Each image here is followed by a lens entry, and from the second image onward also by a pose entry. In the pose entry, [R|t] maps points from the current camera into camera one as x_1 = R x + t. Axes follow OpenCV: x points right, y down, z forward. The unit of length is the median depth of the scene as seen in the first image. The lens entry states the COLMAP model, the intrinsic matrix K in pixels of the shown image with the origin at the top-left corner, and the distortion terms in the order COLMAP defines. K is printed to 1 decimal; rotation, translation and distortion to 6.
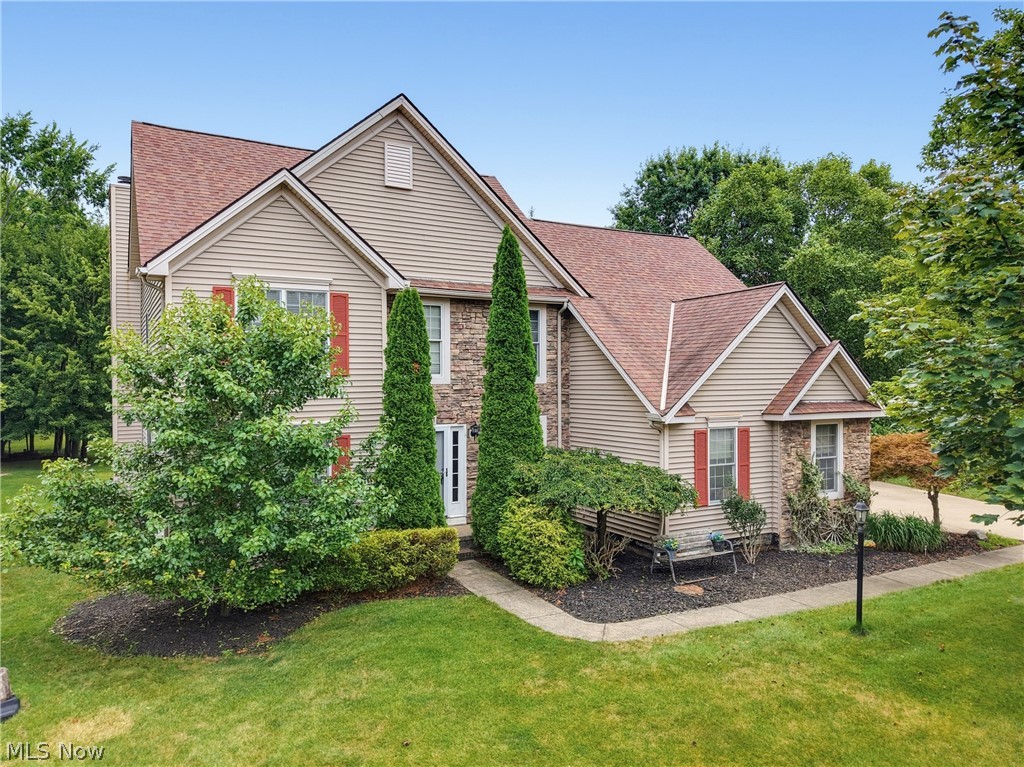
lens RADIAL K [[689.3, 0, 512.0], [0, 689.3, 383.5], [0, 0, 1]] dist [0.009641, -0.009019]
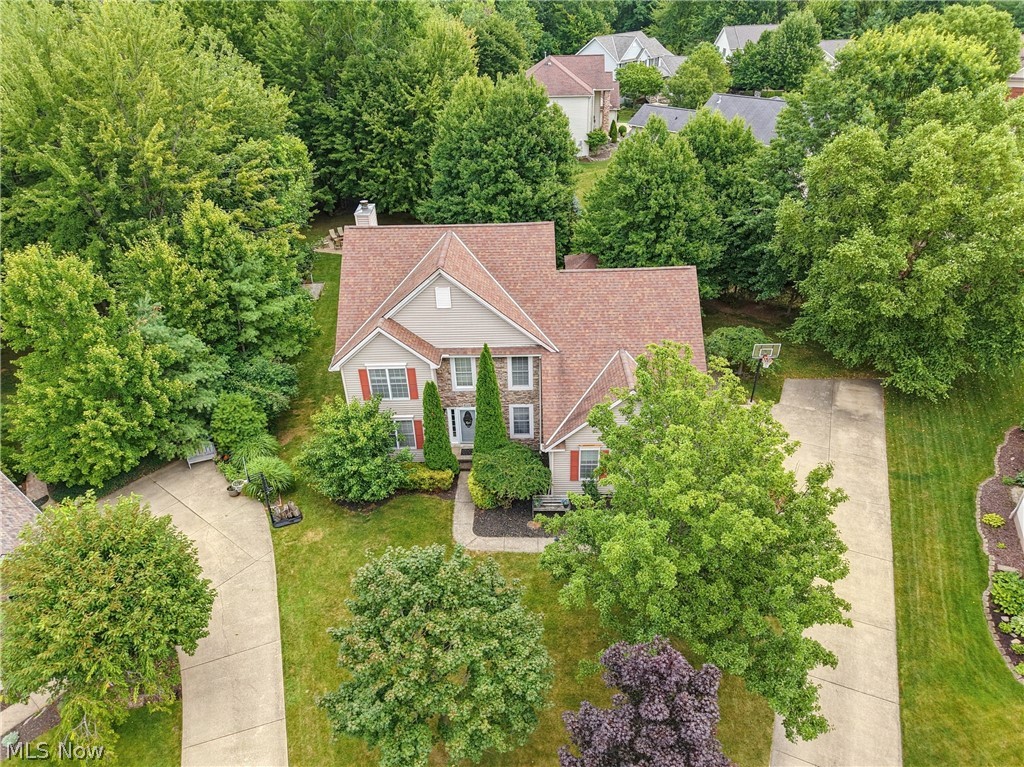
lens RADIAL K [[689.3, 0, 512.0], [0, 689.3, 383.5], [0, 0, 1]] dist [0.009641, -0.009019]
pose [[0.861862, 0.236655, -0.448540, 0.830907], [0.029376, 0.859664, 0.510014, -0.967543], [0.506291, -0.452738, 0.733960, -0.406155]]
